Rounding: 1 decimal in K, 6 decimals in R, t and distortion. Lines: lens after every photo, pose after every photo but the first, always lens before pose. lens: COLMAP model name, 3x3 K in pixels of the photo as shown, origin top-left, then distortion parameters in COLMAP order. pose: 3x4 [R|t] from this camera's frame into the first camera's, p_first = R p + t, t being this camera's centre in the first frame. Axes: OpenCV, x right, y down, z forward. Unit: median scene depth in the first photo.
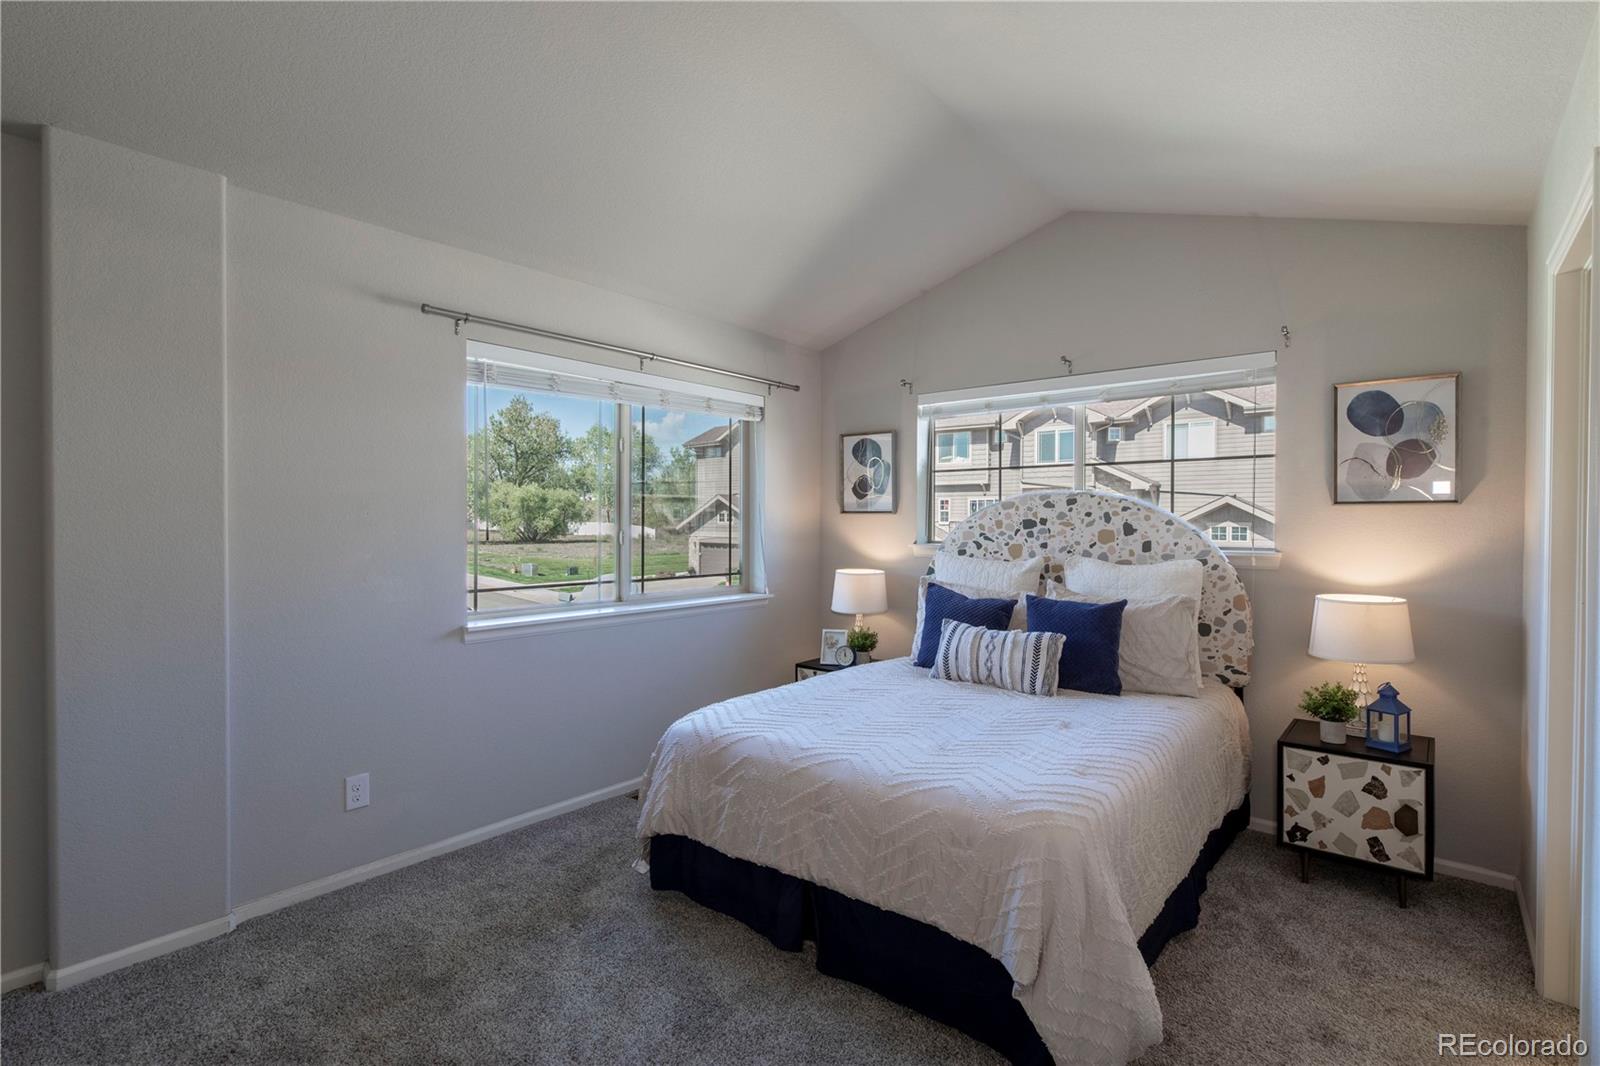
lens RADIAL K [[767.5, 0, 790.7], [0, 767.5, 529.5], [0, 0, 1]] dist [0.023022, 0.001225]
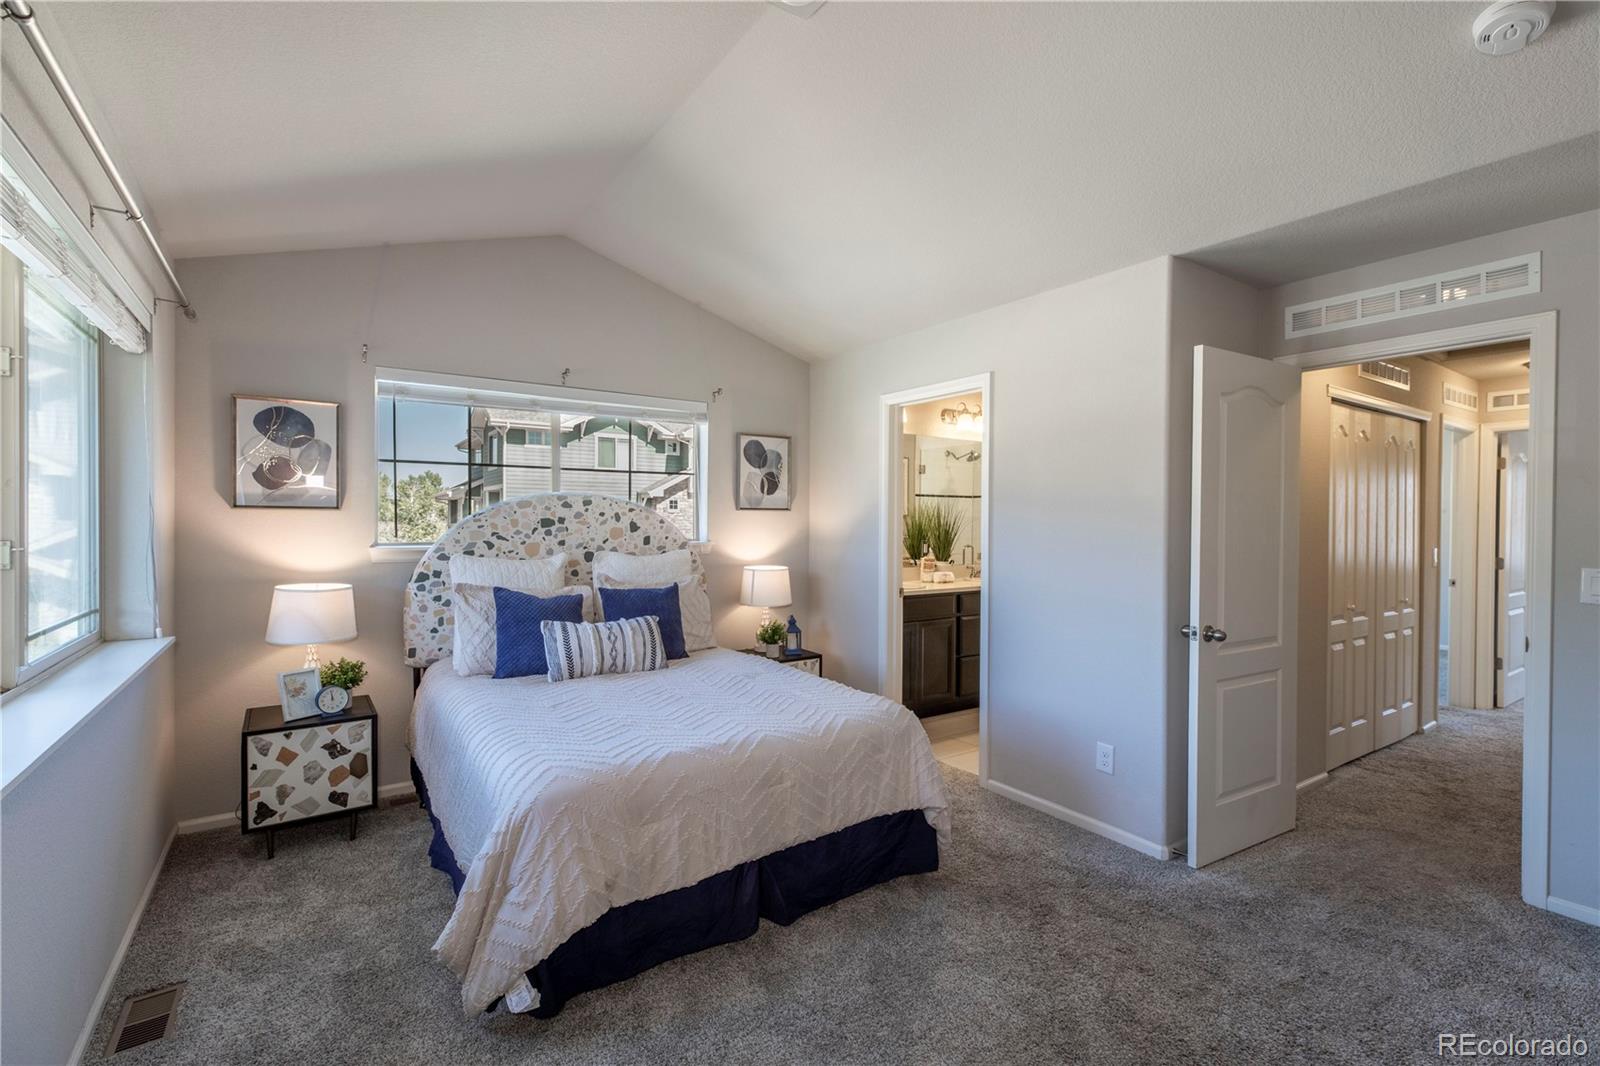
lens RADIAL K [[717.9, 0, 797.7], [0, 717.9, 556.2], [0, 0, 1]] dist [0.005231, -0.001441]
pose [[0.263956, -0.049492, 0.963264, -0.547681], [0.005145, 0.998741, 0.049905, -0.008886], [-0.964521, -0.008217, 0.263878, 0.416592]]
